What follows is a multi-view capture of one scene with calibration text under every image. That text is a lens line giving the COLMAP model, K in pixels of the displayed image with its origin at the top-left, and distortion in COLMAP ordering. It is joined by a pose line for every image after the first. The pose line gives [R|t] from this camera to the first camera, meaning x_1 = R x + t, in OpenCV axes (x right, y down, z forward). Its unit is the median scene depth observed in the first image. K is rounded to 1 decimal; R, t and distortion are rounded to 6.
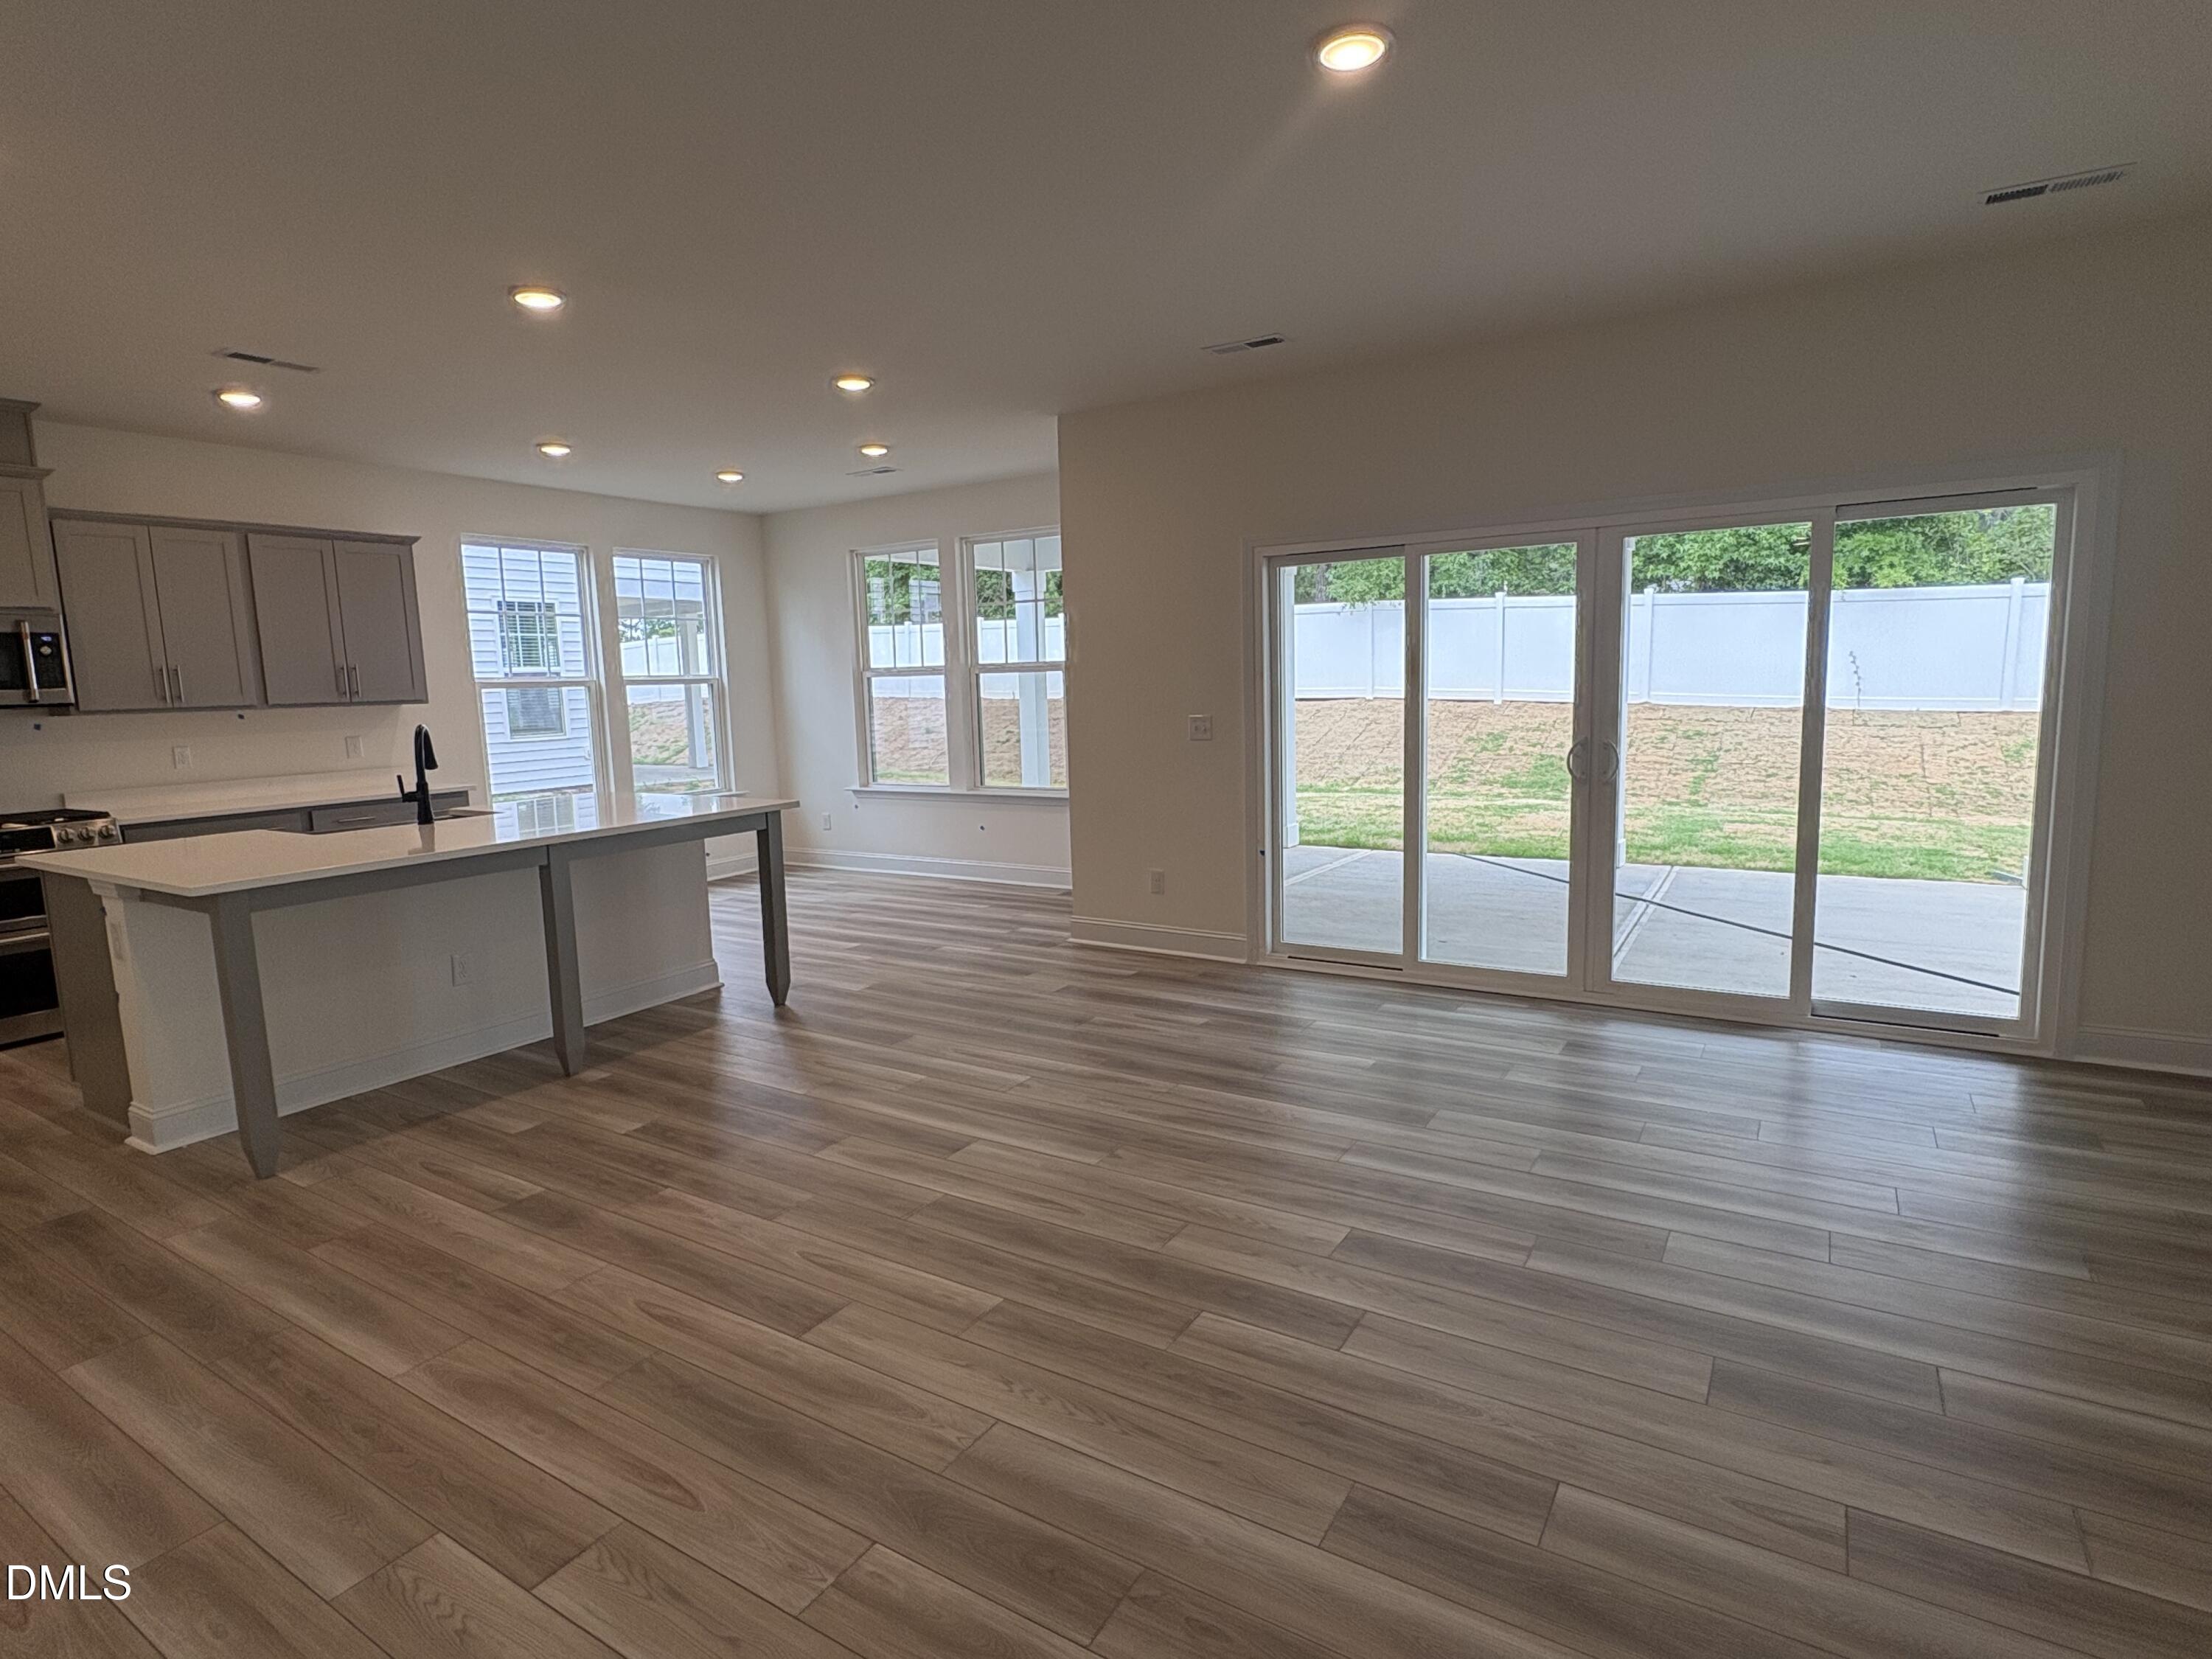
lens RADIAL K [[1144.6, 0, 1106.0], [0, 1144.6, 829.5], [0, 0, 1]] dist [0.001692, 0.002502]
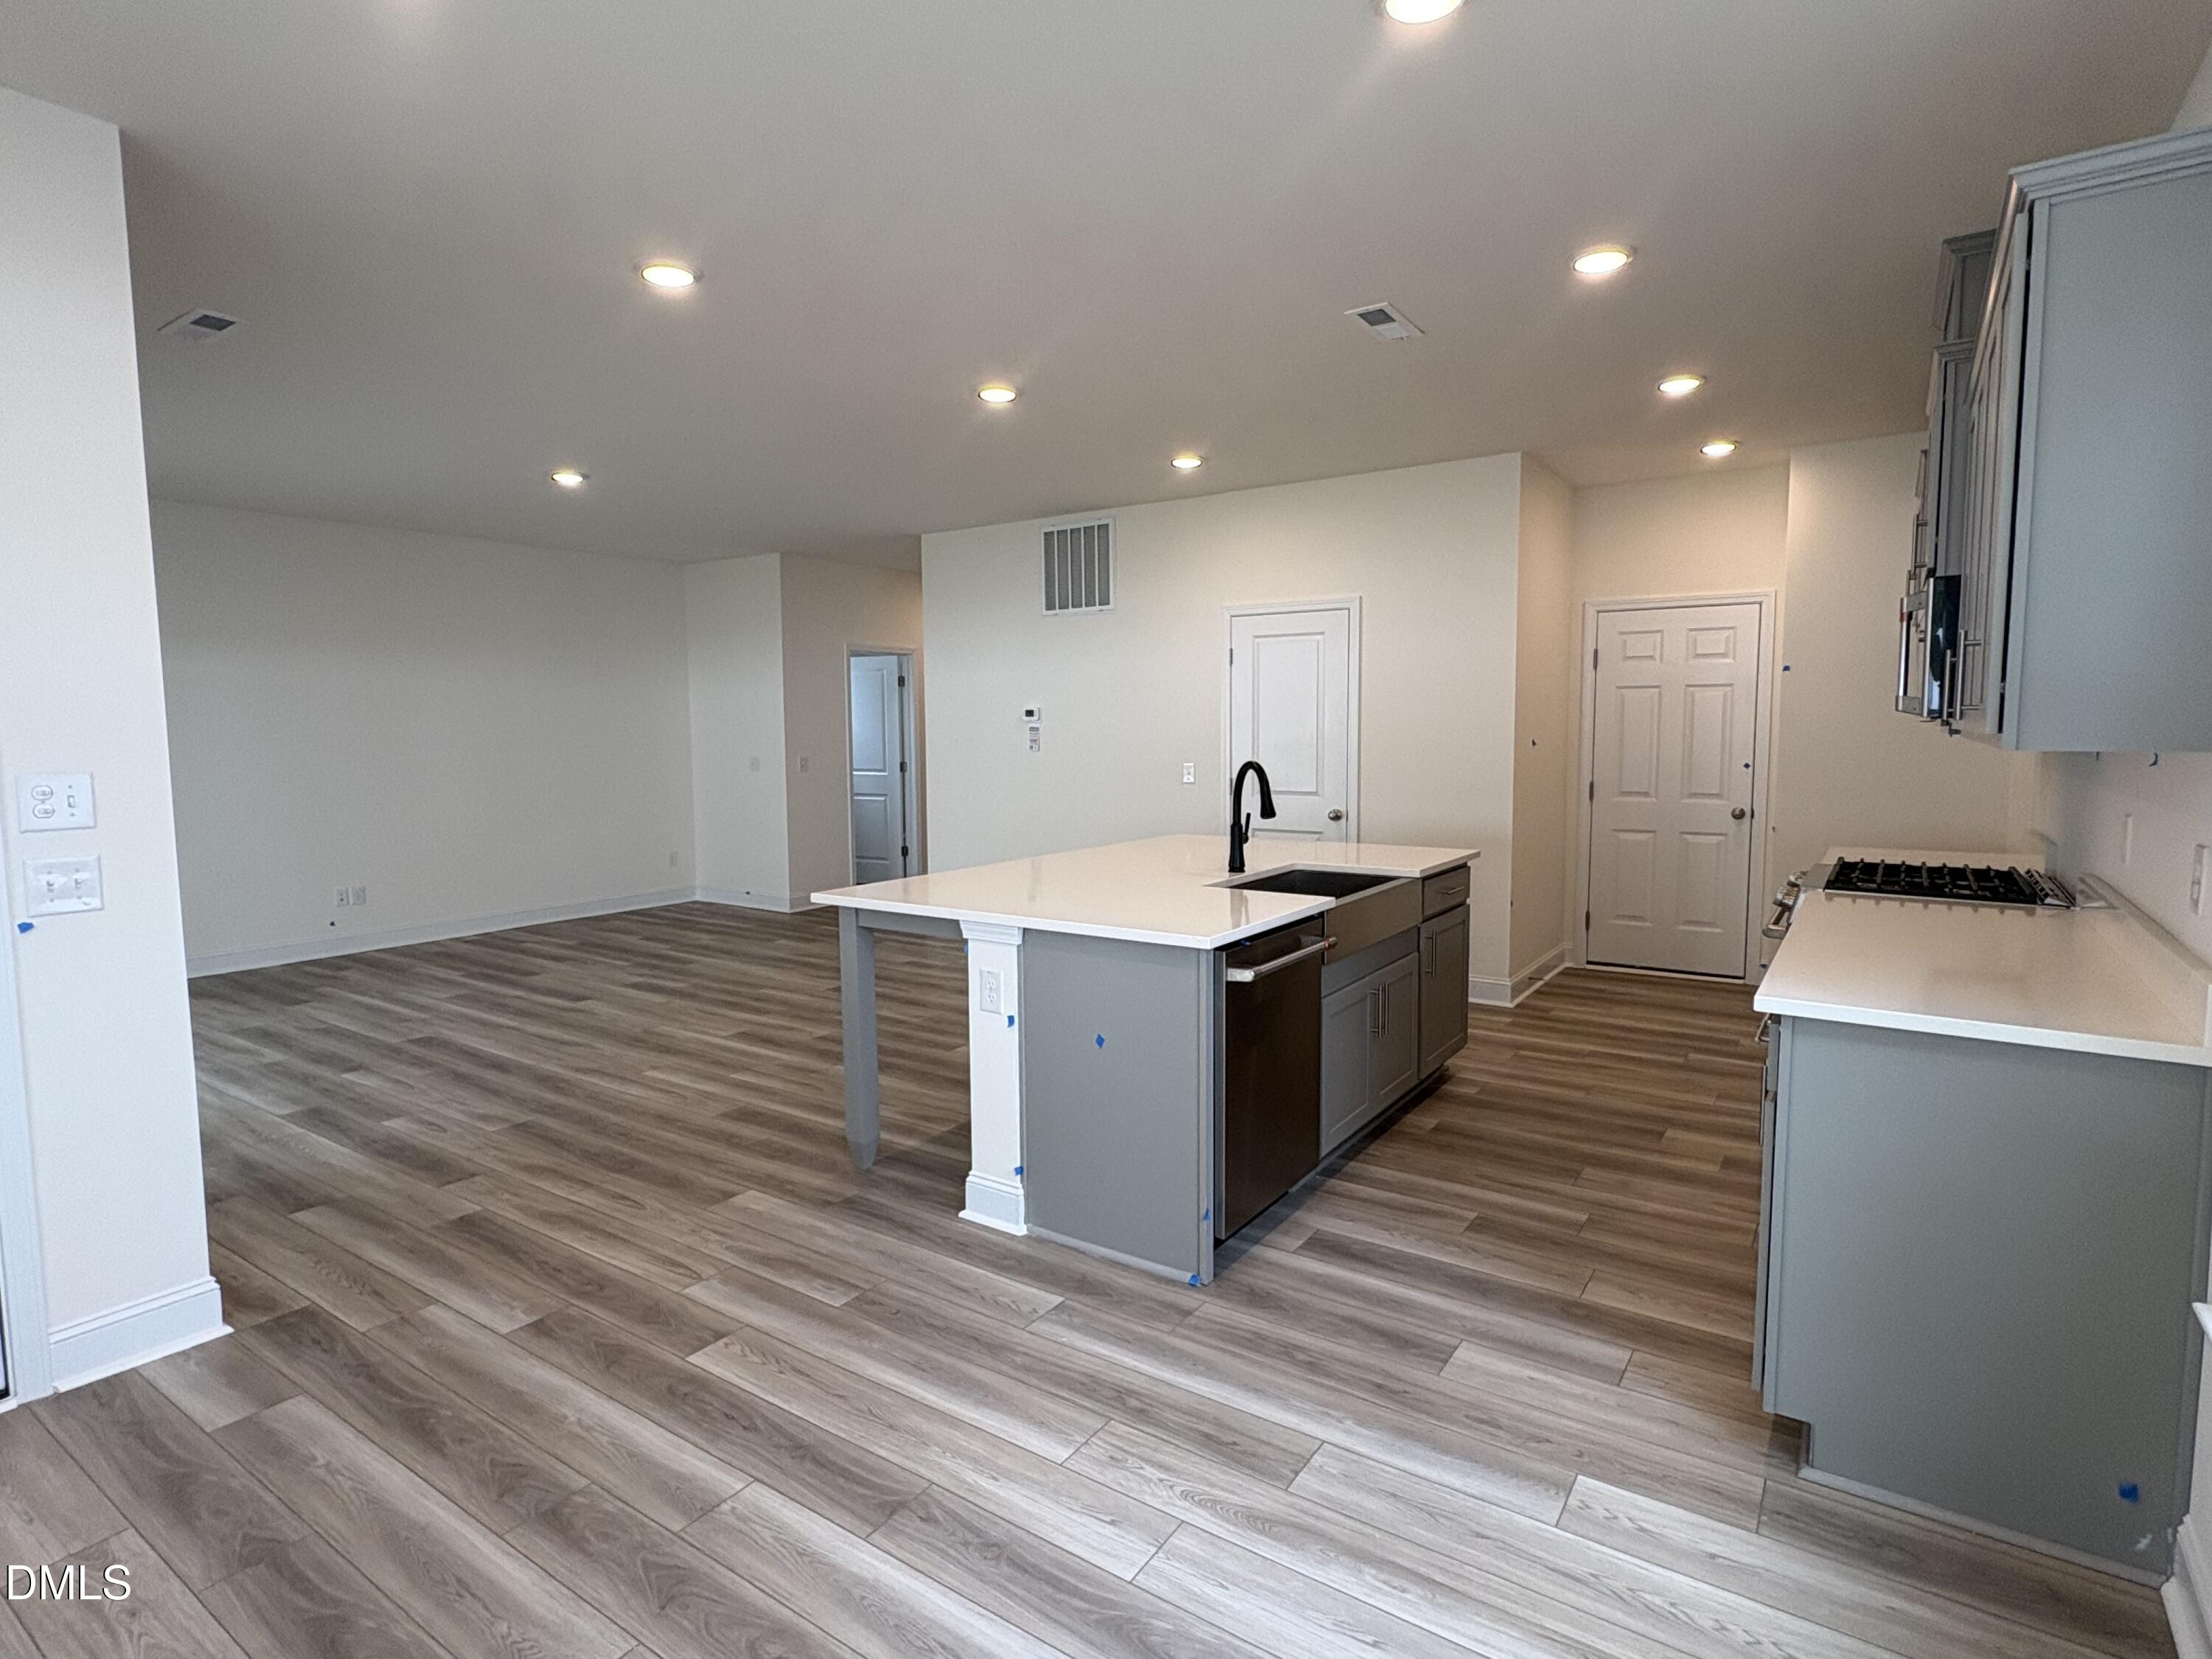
lens RADIAL K [[1144.6, 0, 1106.0], [0, 1144.6, 829.5], [0, 0, 1]] dist [0.001692, 0.002502]
pose [[-0.998648, 0.034236, 0.039111, -0.436918], [0.041958, 0.975096, 0.217779, -0.190854], [-0.030681, 0.219126, -0.975214, 1.529650]]
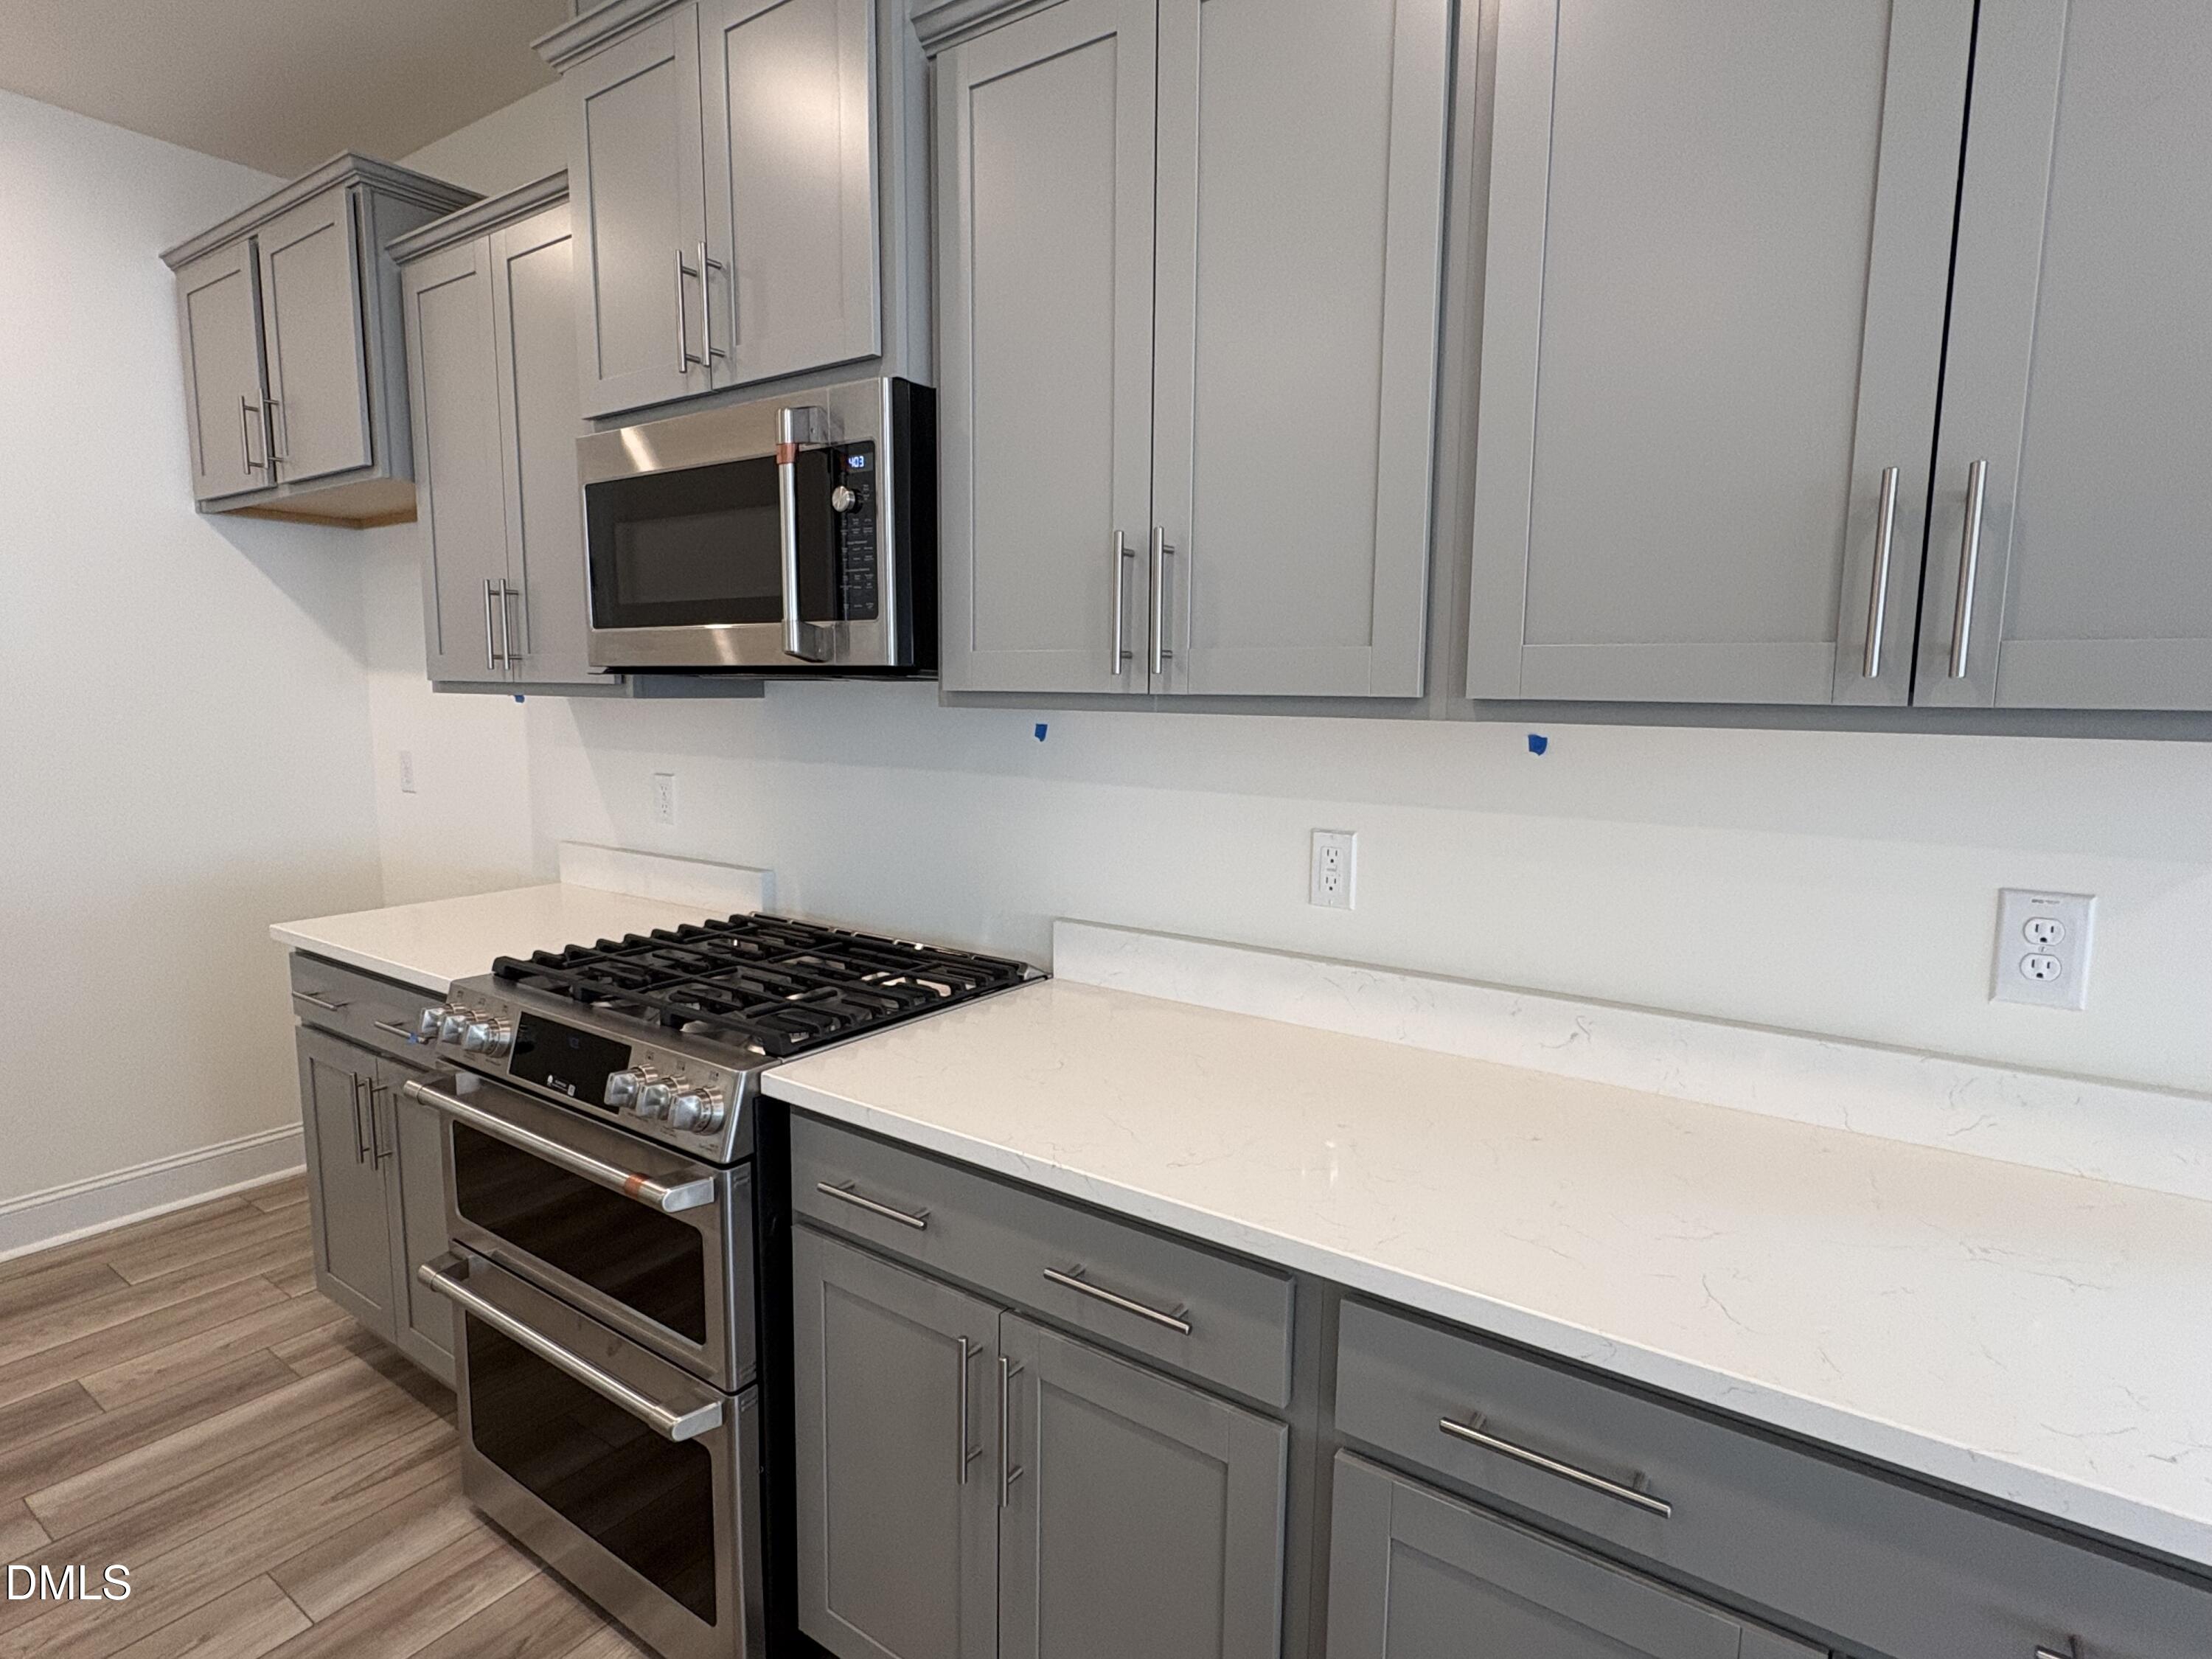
lens RADIAL K [[1144.6, 0, 1106.0], [0, 1144.6, 829.5], [0, 0, 1]] dist [0.001692, 0.002502]
pose [[-0.049344, 0.155553, -0.986594, -0.548808], [-0.142076, 0.976659, 0.161092, -0.117290], [0.988625, 0.148120, -0.026092, 1.003332]]
